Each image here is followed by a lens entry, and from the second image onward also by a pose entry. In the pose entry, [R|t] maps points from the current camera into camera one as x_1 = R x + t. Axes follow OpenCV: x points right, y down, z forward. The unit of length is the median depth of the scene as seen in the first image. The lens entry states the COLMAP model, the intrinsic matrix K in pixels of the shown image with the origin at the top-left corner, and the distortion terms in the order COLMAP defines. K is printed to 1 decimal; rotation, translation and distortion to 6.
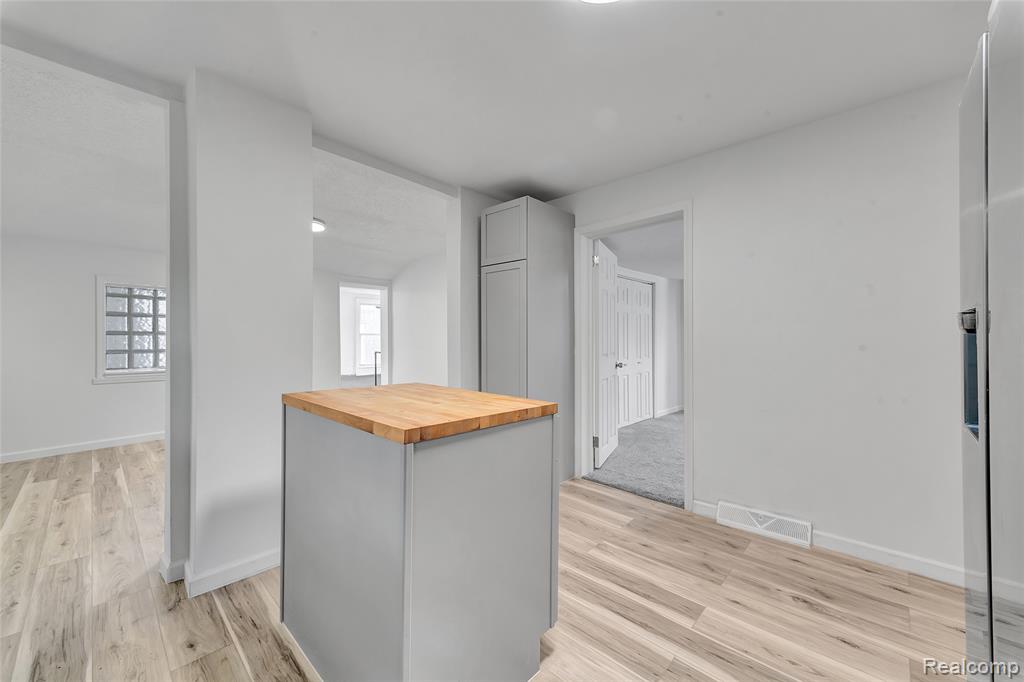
lens RADIAL K [[395.7, 0, 513.3], [0, 395.7, 339.4], [0, 0, 1]] dist [0.000476, -0.000732]
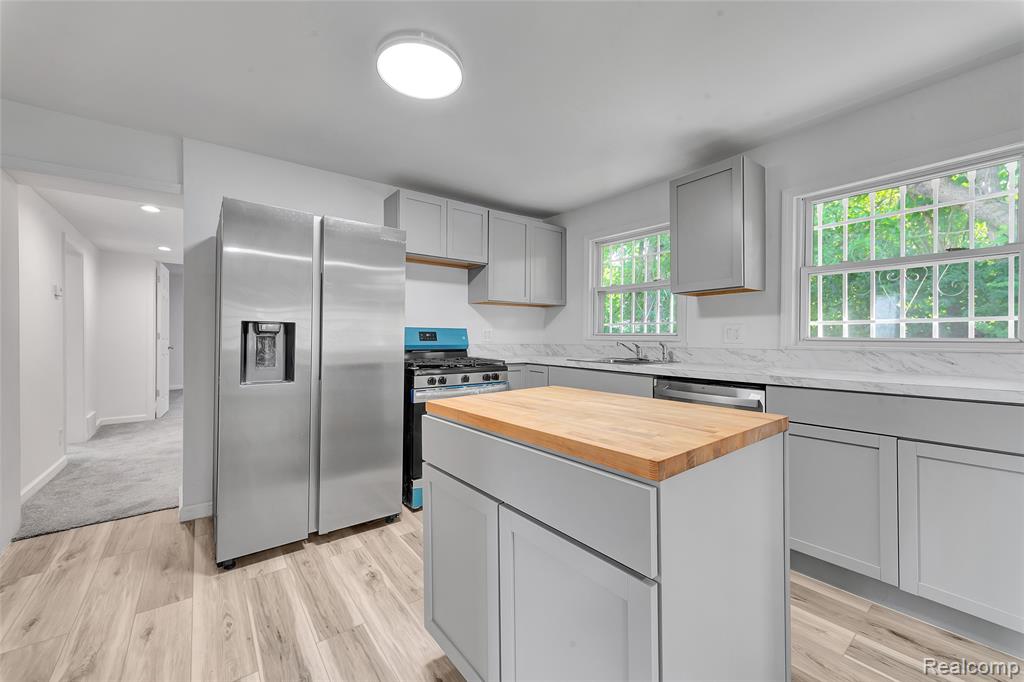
lens RADIAL K [[395.7, 0, 511.0], [0, 395.7, 339.5], [0, 0, 1]] dist [0.000476, -0.000732]
pose [[-0.989310, -0.002664, 0.145803, -0.232723], [-0.003241, 0.999988, -0.003726, 0.007632], [-0.145791, -0.004159, -0.989307, 1.889392]]
